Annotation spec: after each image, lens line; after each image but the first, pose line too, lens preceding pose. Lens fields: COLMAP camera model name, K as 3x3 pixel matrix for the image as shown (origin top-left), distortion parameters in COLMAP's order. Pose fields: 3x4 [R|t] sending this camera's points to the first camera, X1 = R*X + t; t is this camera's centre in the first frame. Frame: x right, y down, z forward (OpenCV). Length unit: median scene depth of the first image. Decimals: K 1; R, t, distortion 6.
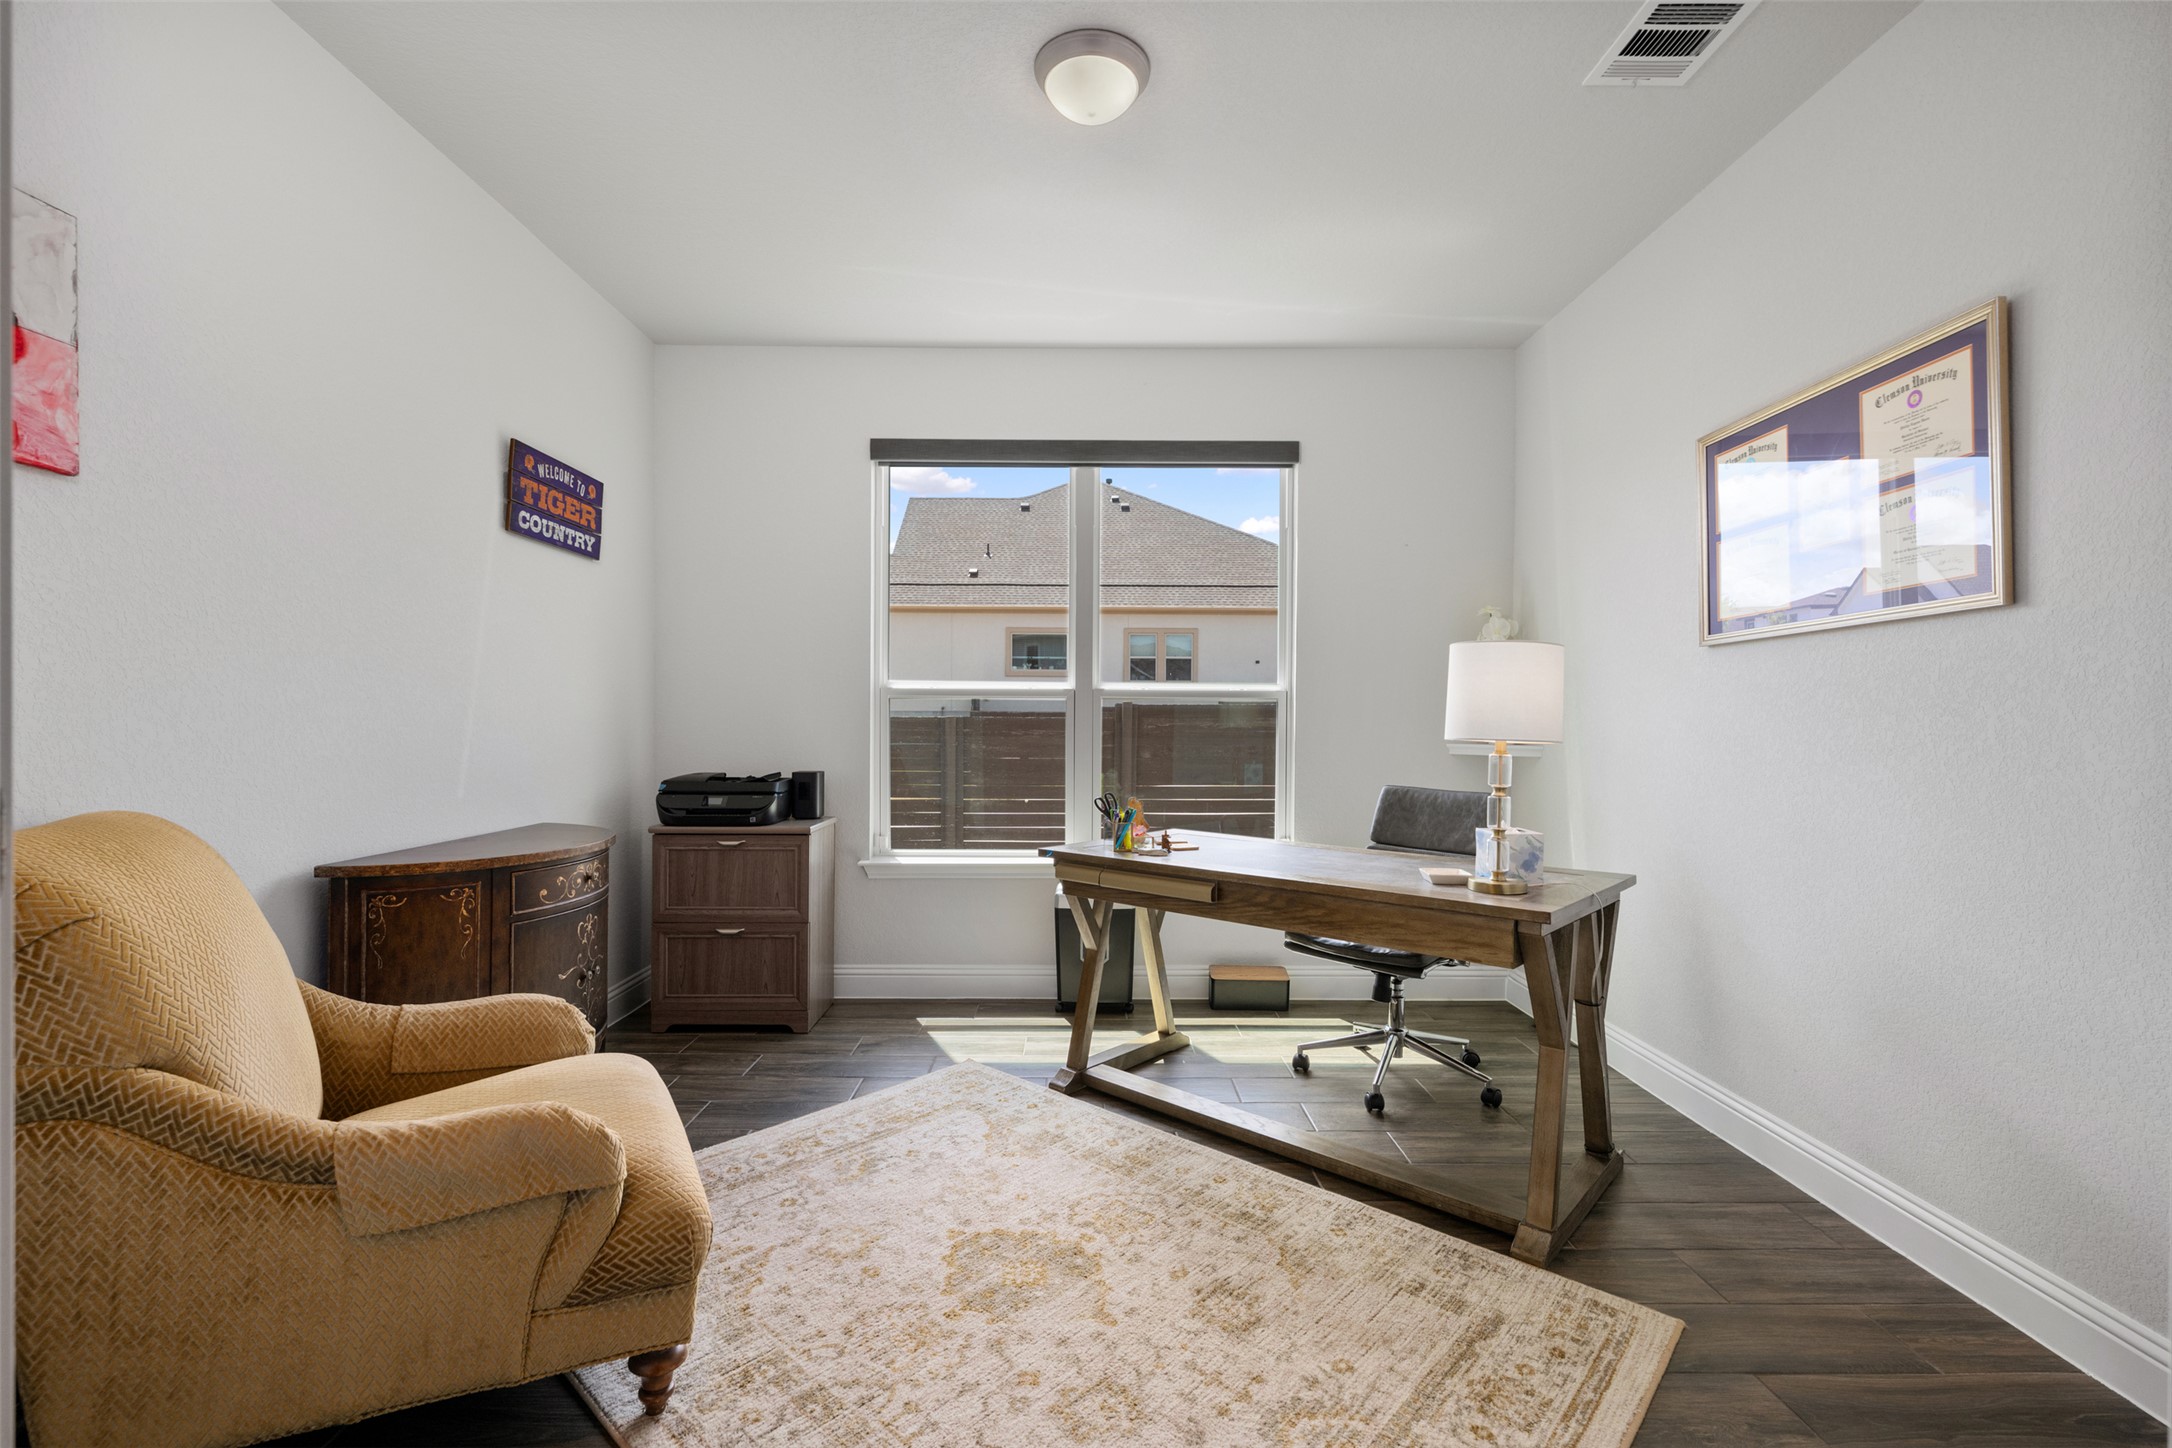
lens RADIAL K [[961.3, 0, 1086.0], [0, 961.3, 724.0], [0, 0, 1]] dist [0.001998, 0.000518]
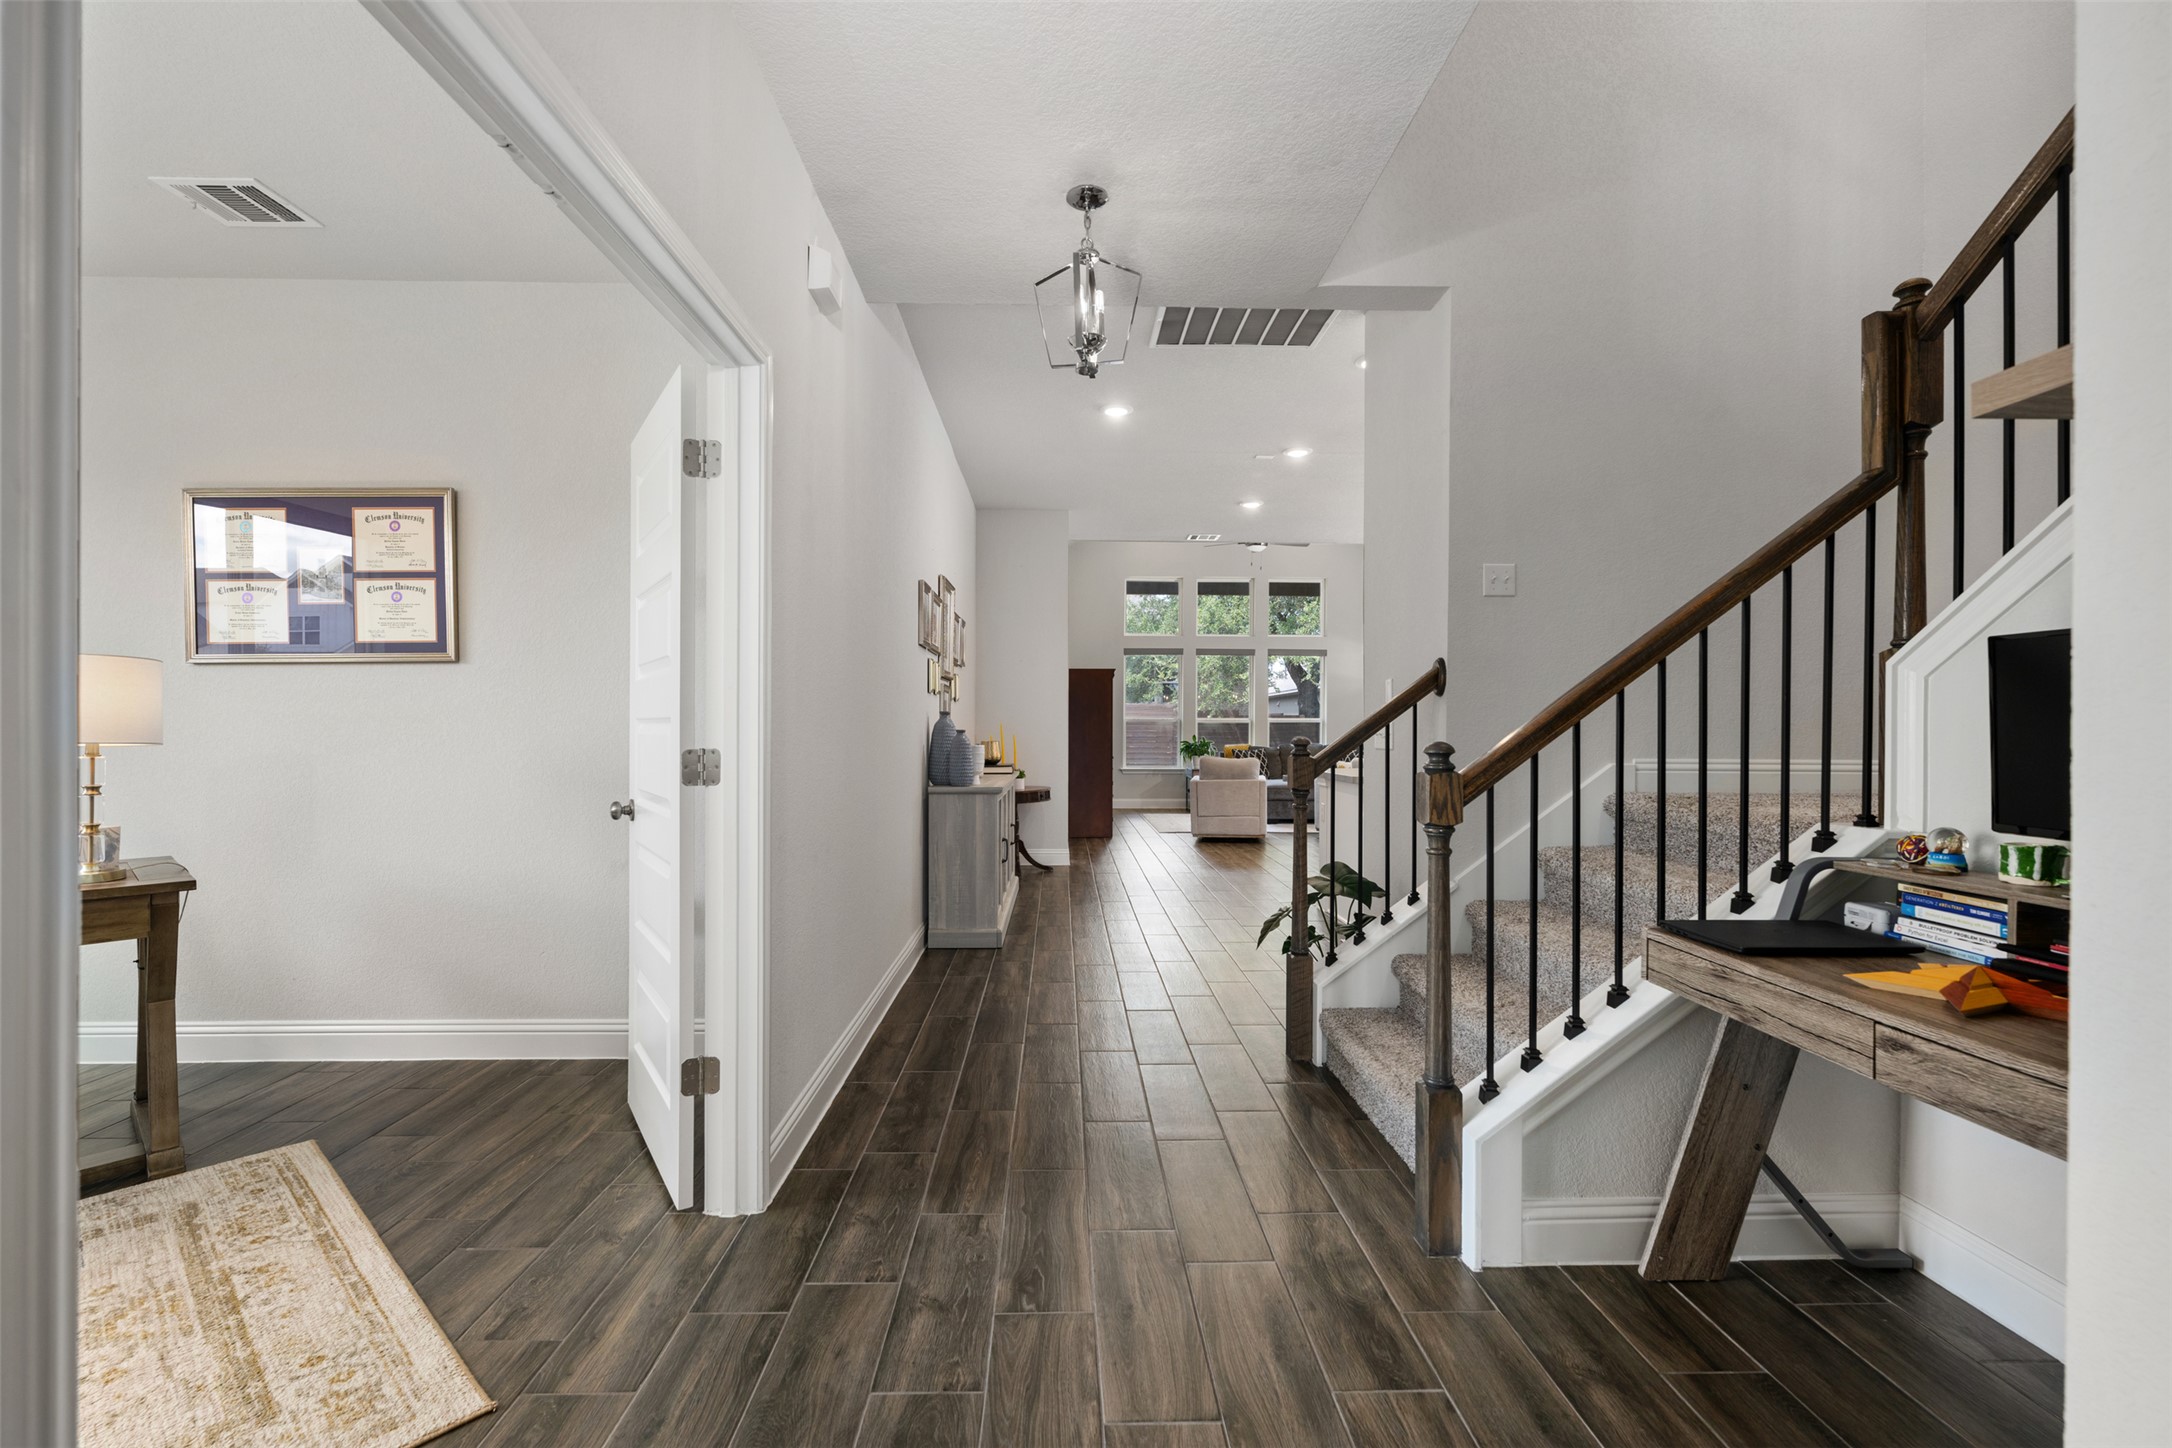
lens RADIAL K [[935.8, 0, 1081.8], [0, 935.8, 727.0], [0, 0, 1]] dist [0.001946, 0.000549]
pose [[-0.017161, -0.000727, 0.999852, -0.797605], [0.001436, 0.999999, 0.000752, -0.000956], [-0.999852, 0.001448, -0.017160, -0.132997]]
